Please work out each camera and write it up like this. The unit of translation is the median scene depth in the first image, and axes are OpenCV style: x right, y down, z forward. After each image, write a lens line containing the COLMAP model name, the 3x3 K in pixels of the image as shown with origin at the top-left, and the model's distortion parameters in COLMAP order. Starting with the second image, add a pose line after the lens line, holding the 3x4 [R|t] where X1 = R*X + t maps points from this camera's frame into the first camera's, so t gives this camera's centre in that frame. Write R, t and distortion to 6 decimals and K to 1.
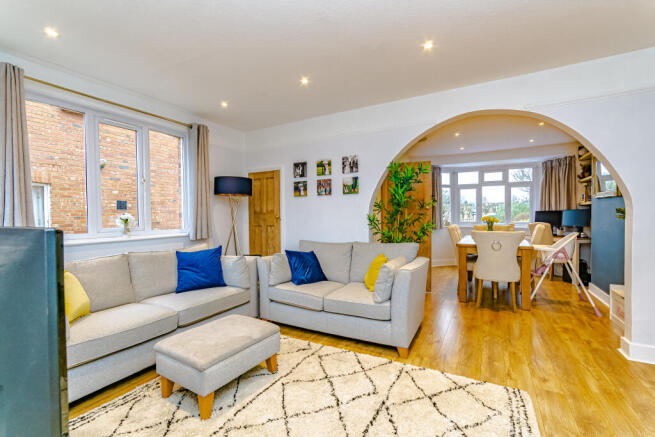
lens RADIAL K [[292.4, 0, 327.5], [0, 292.4, 218.5], [0, 0, 1]] dist [-0.001284, -0.000031]
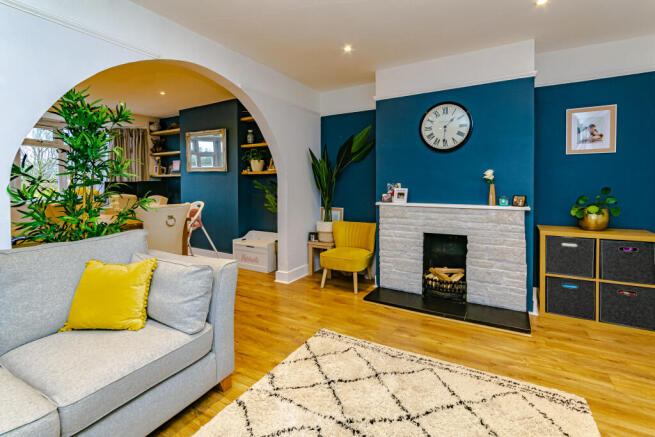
lens RADIAL K [[293.3, 0, 326.8], [0, 293.3, 189.3], [0, 0, 1]] dist [-0.000265, -0.000037]
pose [[0.005619, -0.009280, 0.999941, -0.353030], [0.011631, 0.999890, 0.009214, -0.005609], [-0.999917, 0.011579, 0.005726, 0.610471]]
